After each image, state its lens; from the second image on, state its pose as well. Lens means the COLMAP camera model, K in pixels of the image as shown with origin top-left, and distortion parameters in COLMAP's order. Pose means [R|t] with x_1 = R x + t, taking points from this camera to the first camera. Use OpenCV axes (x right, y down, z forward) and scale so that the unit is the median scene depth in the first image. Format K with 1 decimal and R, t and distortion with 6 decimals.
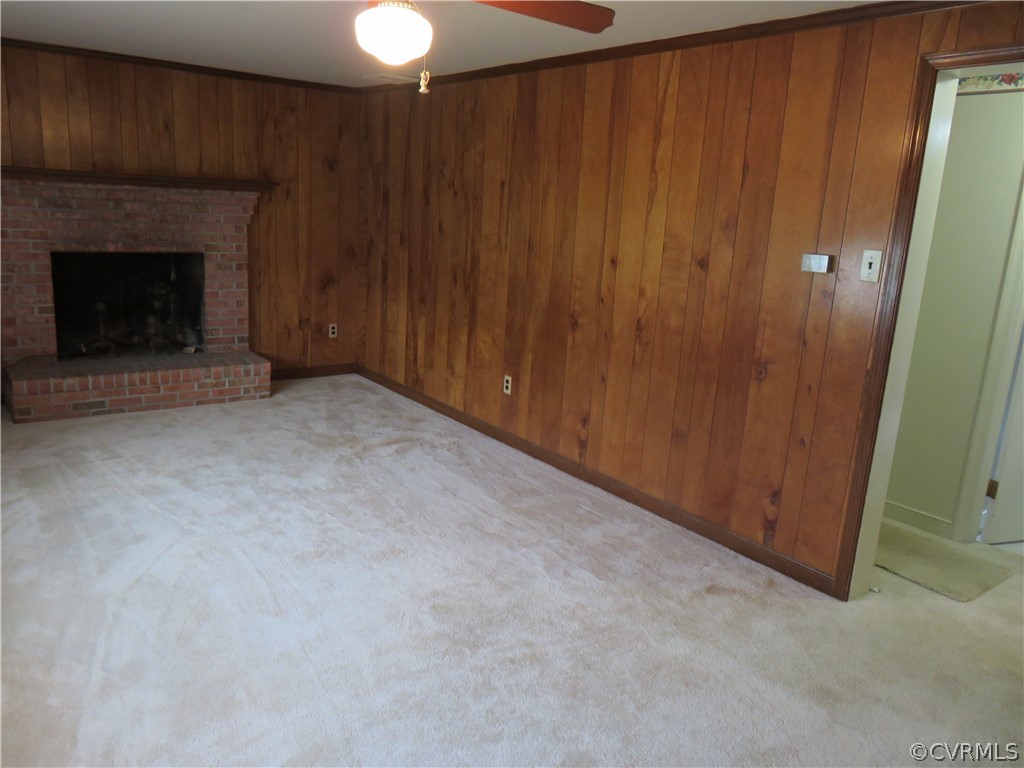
lens RADIAL K [[772.3, 0, 512.0], [0, 772.3, 384.0], [0, 0, 1]] dist [-0.016477, -0.005362]
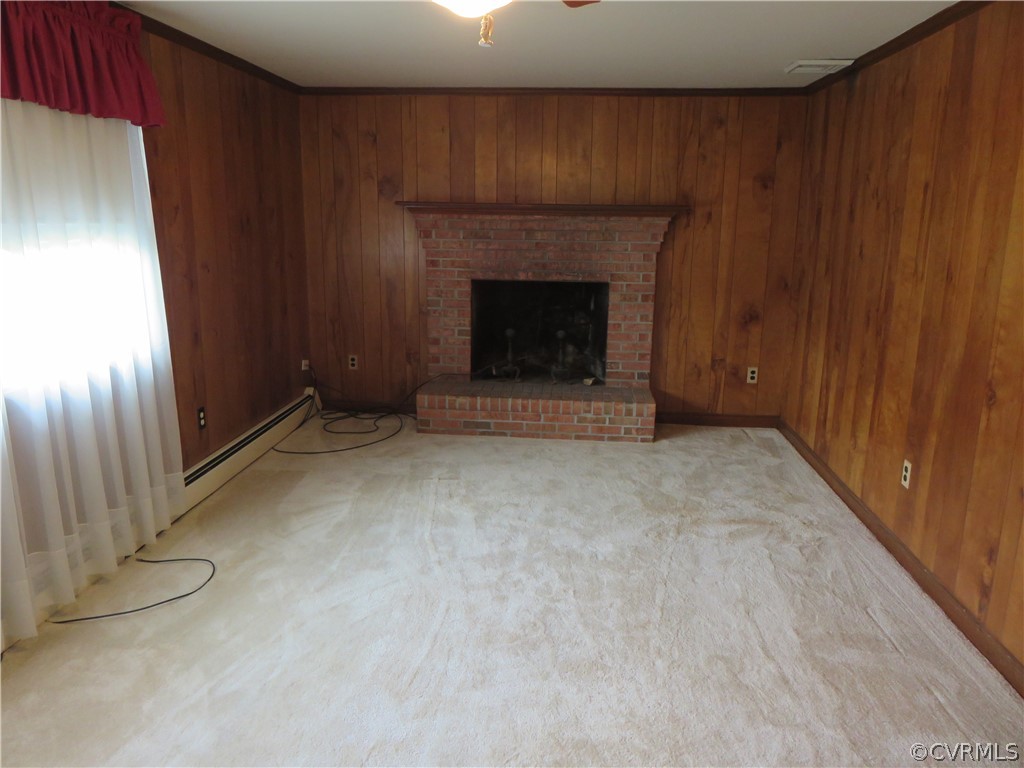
lens RADIAL K [[776.5, 0, 512.0], [0, 776.5, 384.0], [0, 0, 1]] dist [0.002642, 0.004643]
pose [[0.735891, 0.095122, -0.670386, 0.189646], [-0.126099, 0.992015, 0.002338, -0.035519], [0.665255, 0.082815, 0.742009, 0.235000]]
